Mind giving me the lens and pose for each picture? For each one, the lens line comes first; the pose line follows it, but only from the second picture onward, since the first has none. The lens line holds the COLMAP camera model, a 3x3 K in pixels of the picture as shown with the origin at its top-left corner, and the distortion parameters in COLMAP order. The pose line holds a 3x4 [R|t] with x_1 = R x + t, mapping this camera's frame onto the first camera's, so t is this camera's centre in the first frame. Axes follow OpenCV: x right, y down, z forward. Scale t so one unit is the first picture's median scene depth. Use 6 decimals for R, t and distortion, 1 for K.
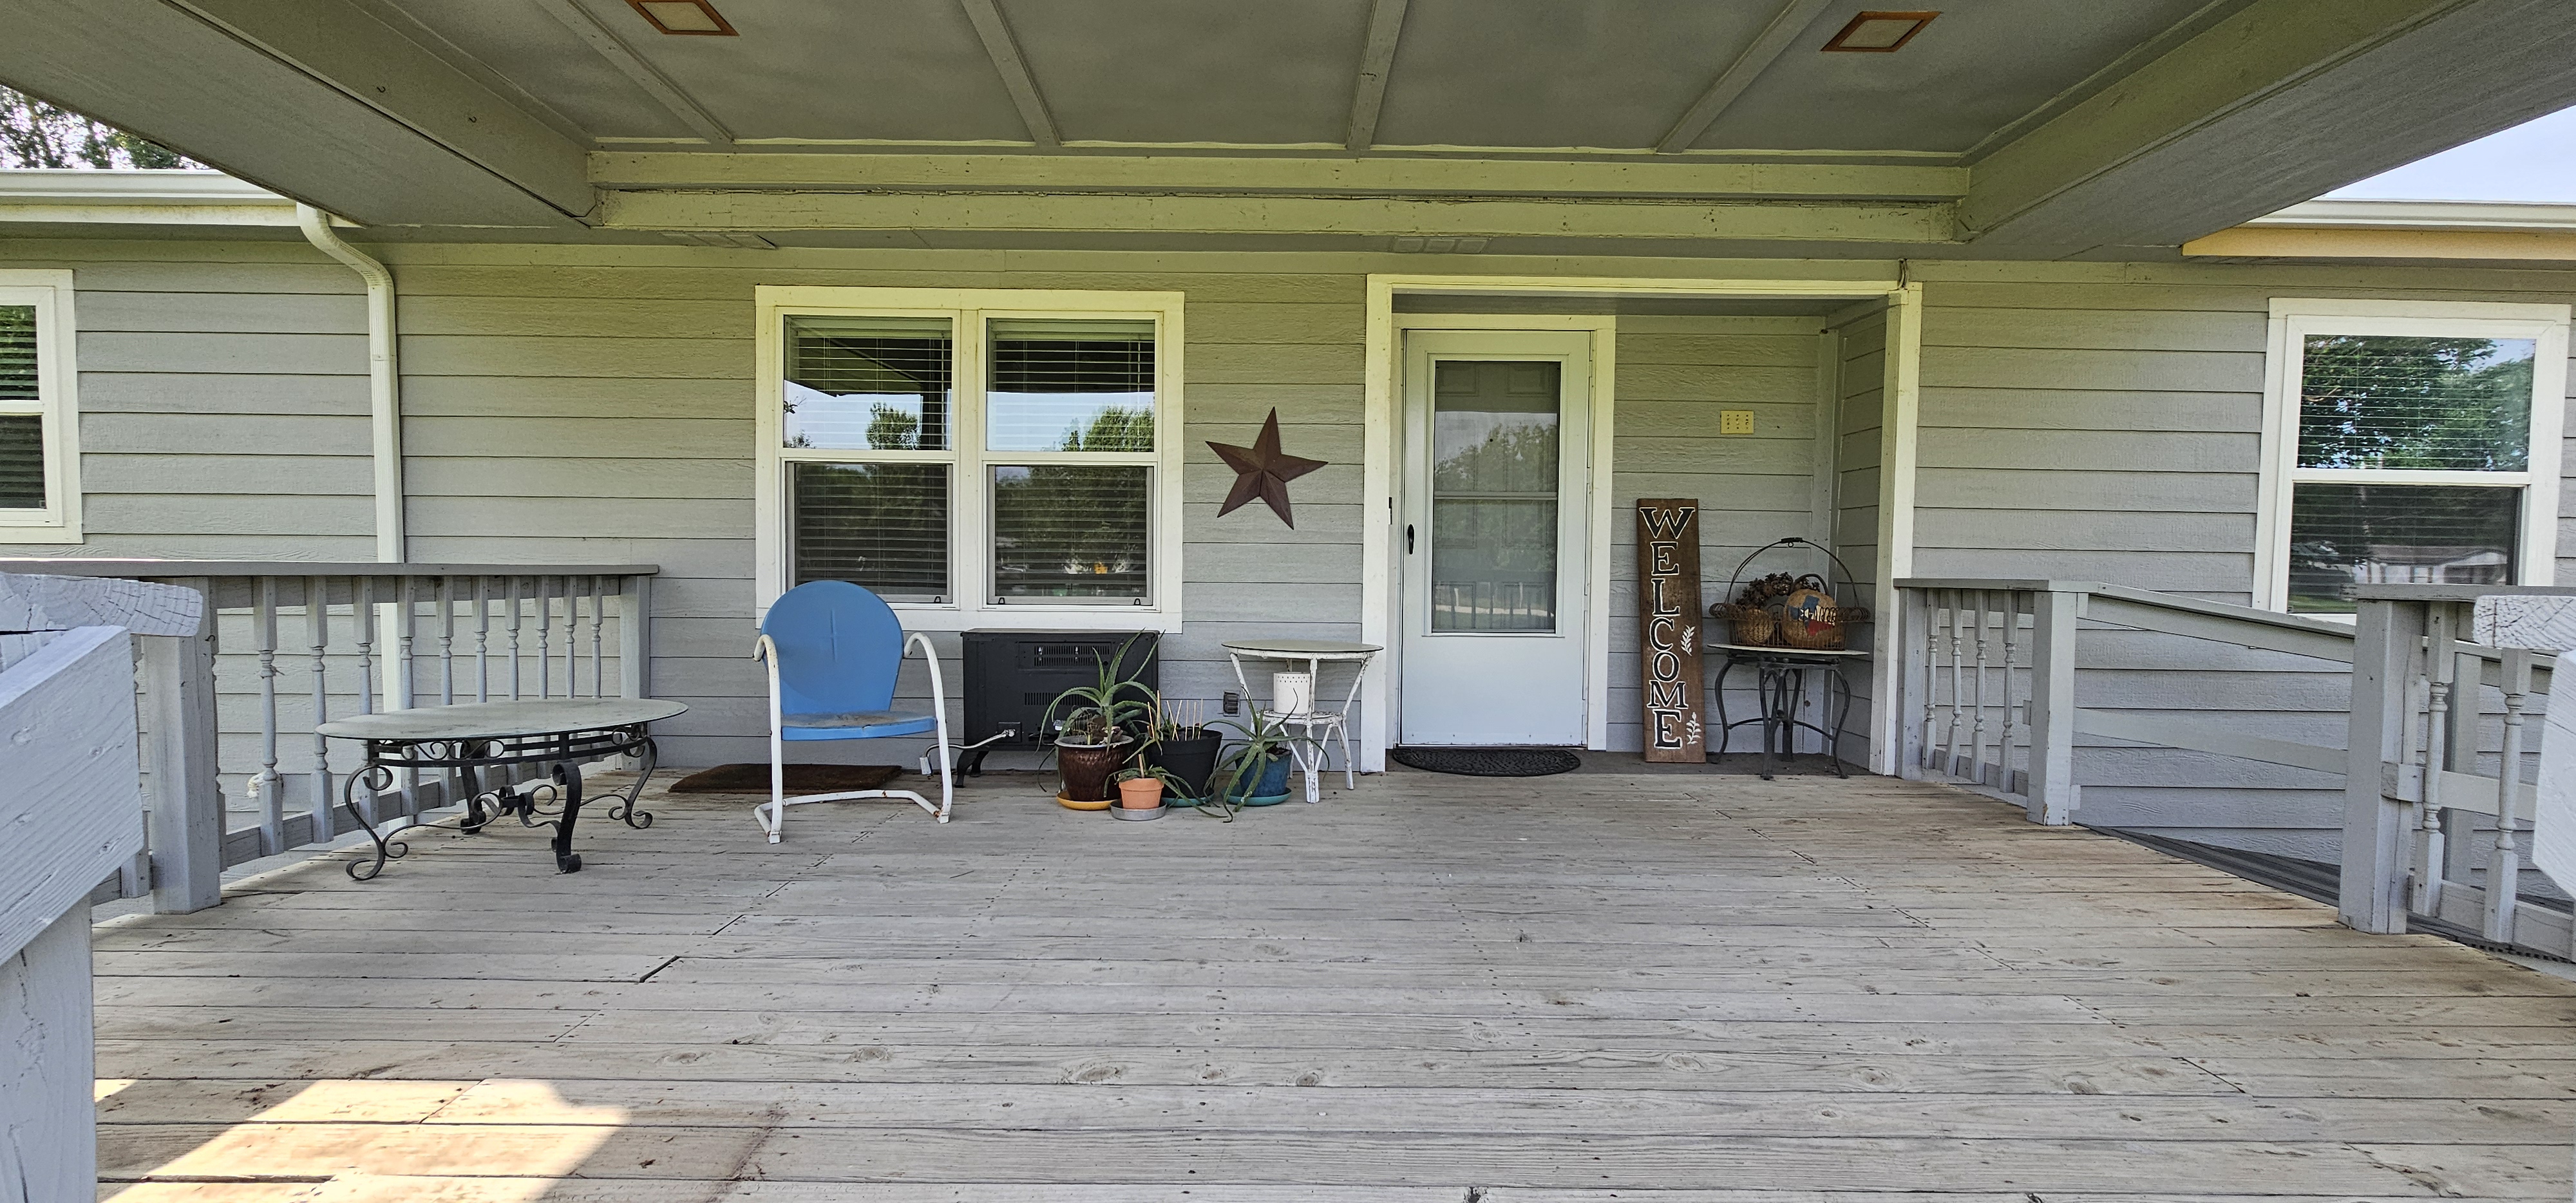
lens RADIAL K [[1055.7, 0, 1279.8], [0, 1055.7, 610.0], [0, 0, 1]] dist [-0.000106, -0.000457]
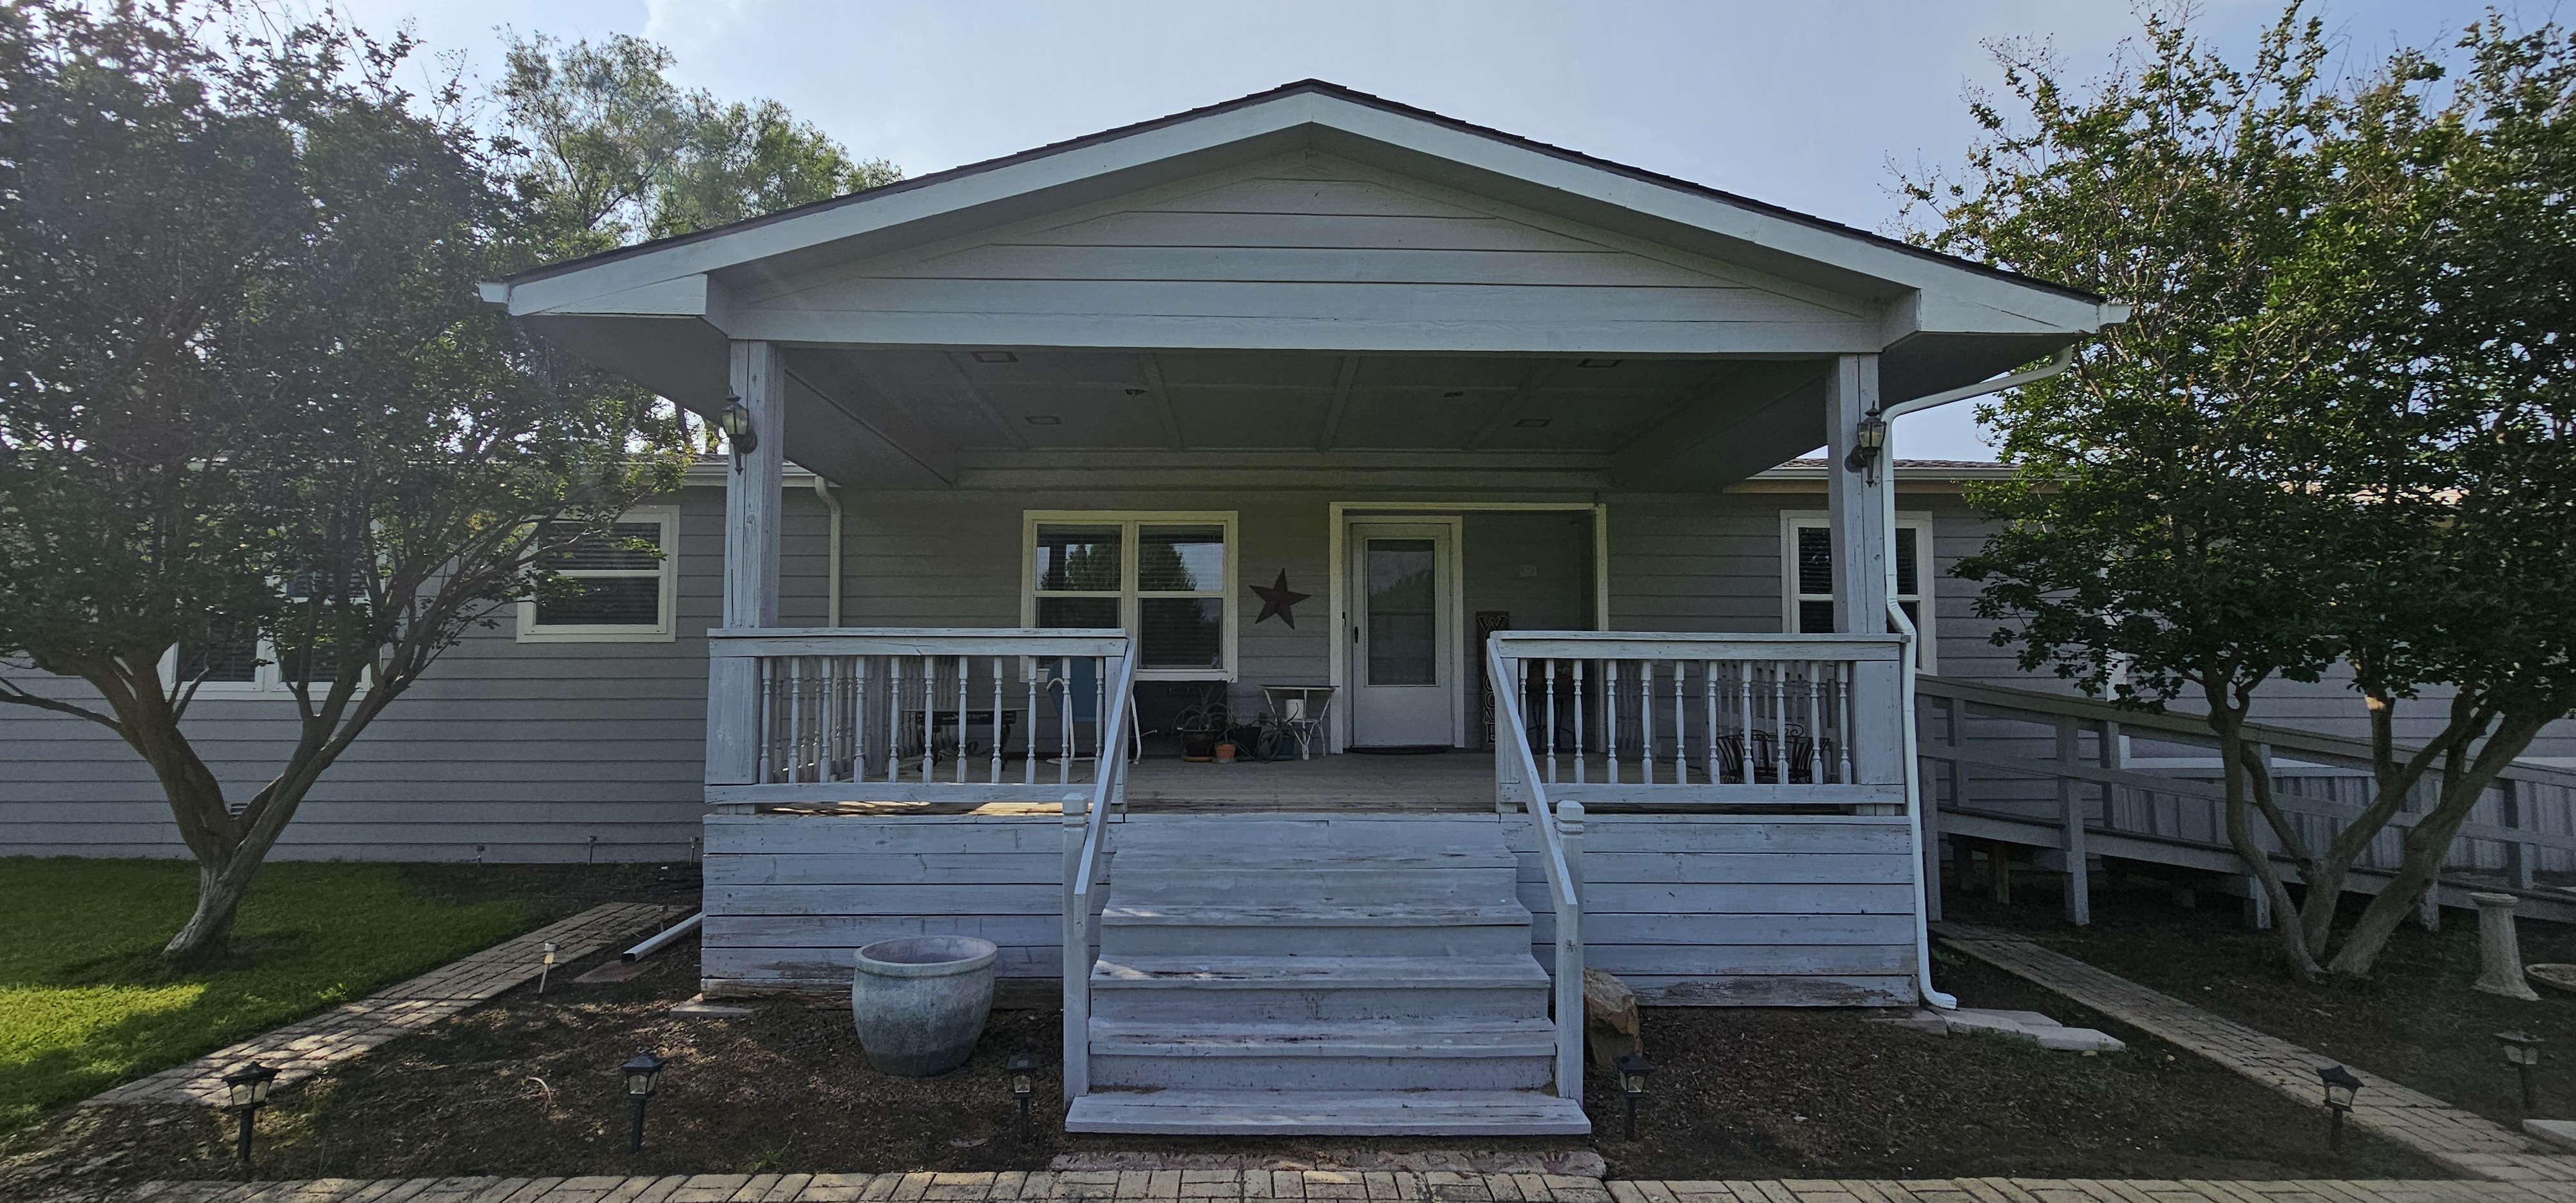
lens RADIAL K [[1055.7, 0, 1279.8], [0, 1055.7, 610.0], [0, 0, 1]] dist [-0.000106, -0.000457]
pose [[0.999866, -0.007811, 0.014401, -0.041956], [0.009250, 0.994669, -0.102708, 0.090008], [-0.013522, 0.102827, 0.994607, -0.961839]]
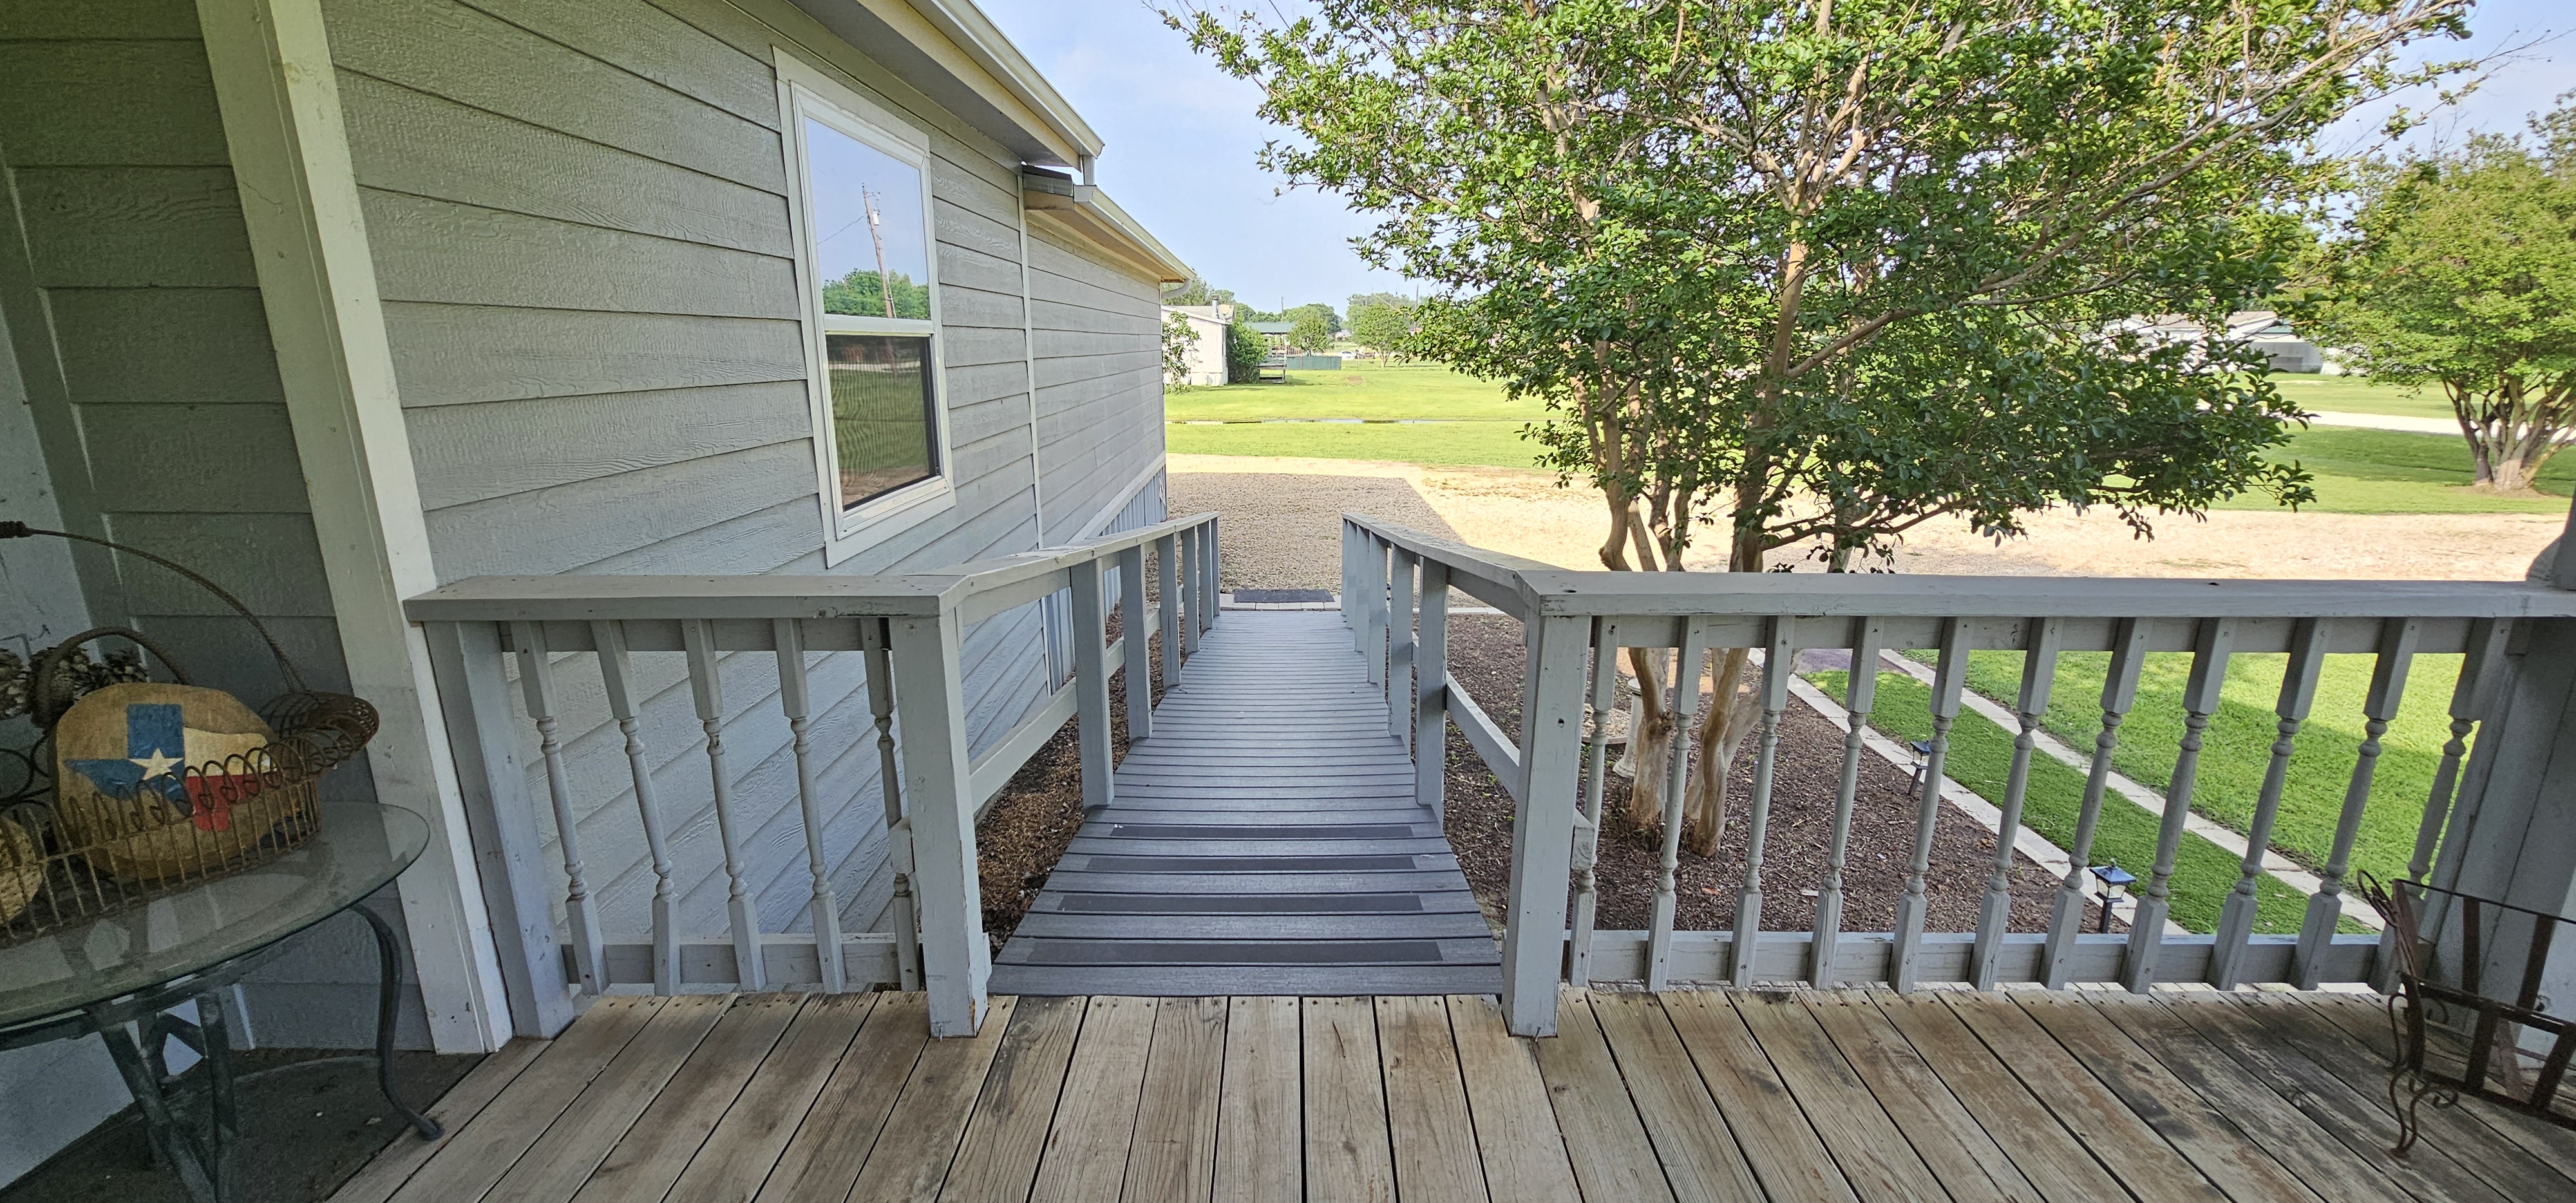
lens RADIAL K [[1055.7, 0, 1279.8], [0, 1055.7, 610.0], [0, 0, 1]] dist [-0.000106, -0.000457]
pose [[0.015514, -0.258336, 0.965931, 0.219412], [0.042200, 0.965355, 0.257504, -0.112312], [-0.998989, 0.036768, 0.025878, 0.678545]]
